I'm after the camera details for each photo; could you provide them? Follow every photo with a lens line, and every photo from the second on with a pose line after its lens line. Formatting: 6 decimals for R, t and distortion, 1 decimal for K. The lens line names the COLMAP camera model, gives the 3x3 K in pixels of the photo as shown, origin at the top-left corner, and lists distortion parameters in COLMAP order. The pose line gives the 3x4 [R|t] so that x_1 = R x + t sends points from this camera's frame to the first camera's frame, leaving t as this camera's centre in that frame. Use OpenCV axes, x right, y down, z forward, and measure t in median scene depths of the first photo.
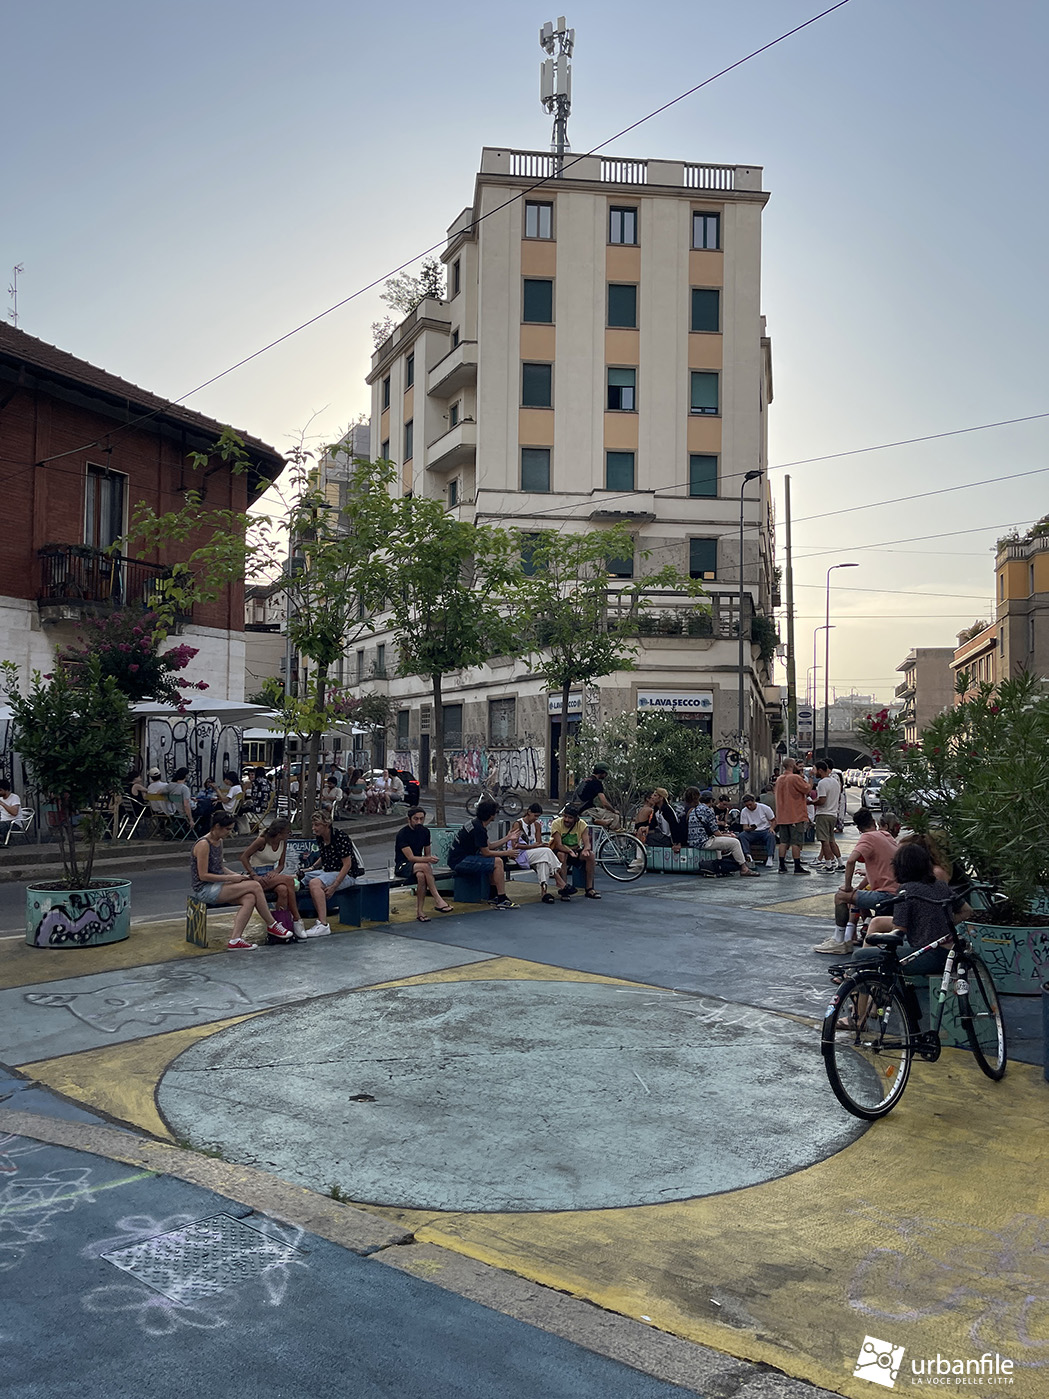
lens RADIAL K [[1089.5, 0, 500.5], [0, 1089.5, 724.6], [0, 0, 1]] dist [0.073122, -0.098743]
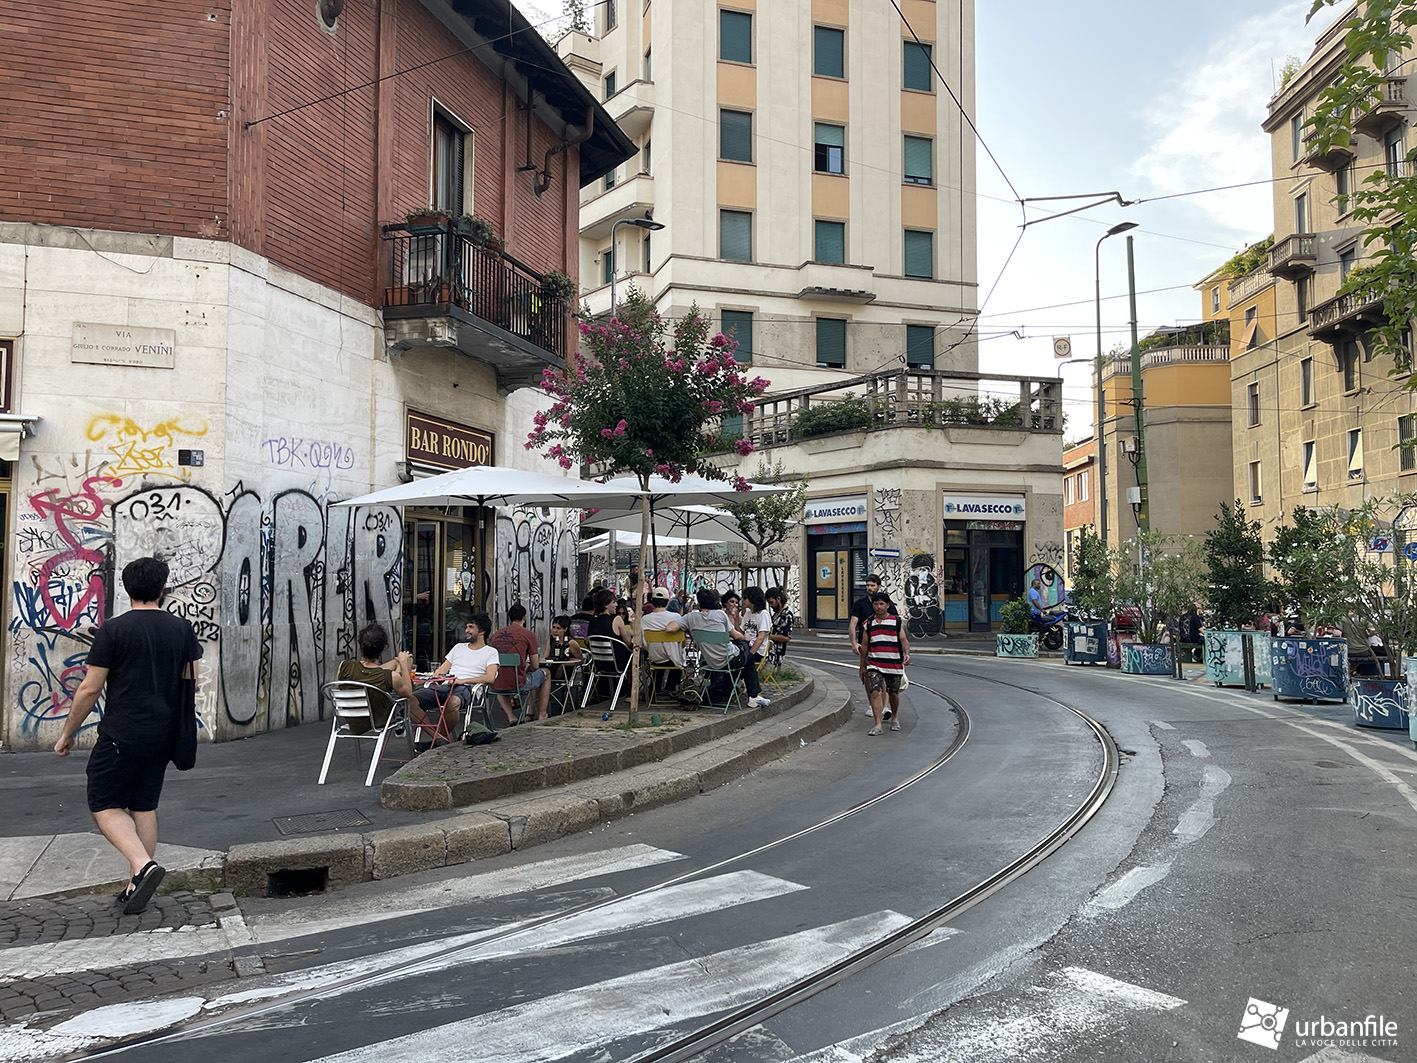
lens RADIAL K [[1103.5, 0, 683.3], [0, 1103.5, 526.9], [0, 0, 1]] dist [0.073122, -0.098743]
pose [[0.976301, 0.000654, 0.216415, -0.192556], [0.004369, 0.999732, -0.022729, 0.009302], [-0.216372, 0.023136, 0.976037, 0.186752]]
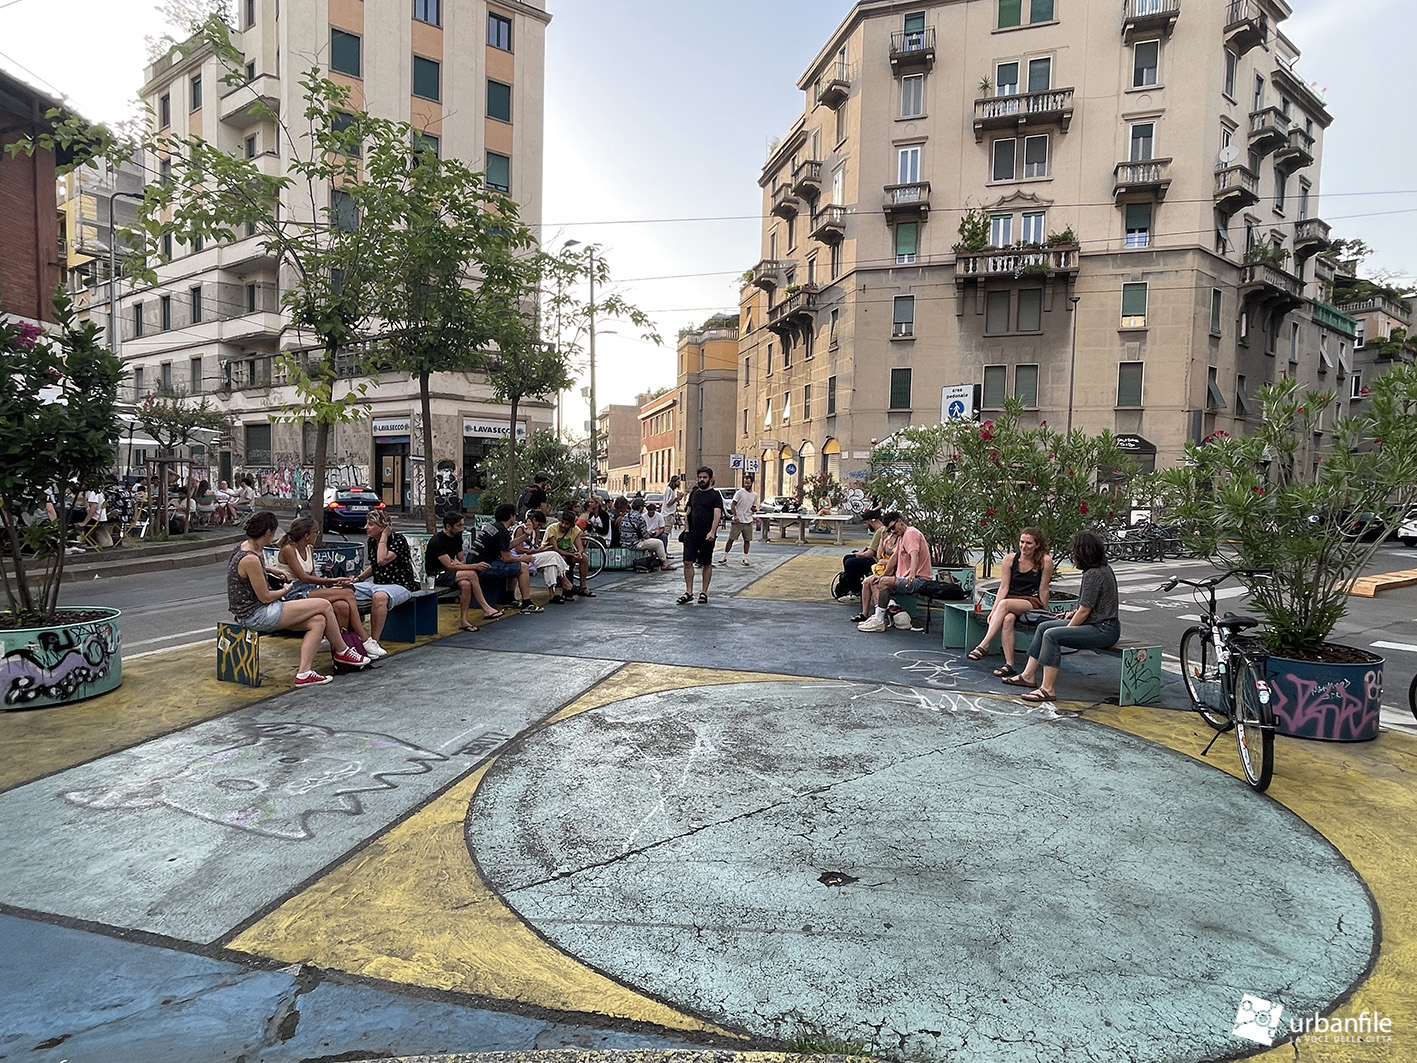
lens RADIAL K [[812.1, 0, 715.2], [0, 812.1, 543.3], [0, 0, 1]] dist [-0.001175, 0.003480]
pose [[0.864453, -0.021632, 0.502247, -0.064492], [-0.030886, 0.994901, 0.096012, 0.008218], [-0.501763, -0.098510, 0.859377, 0.080711]]
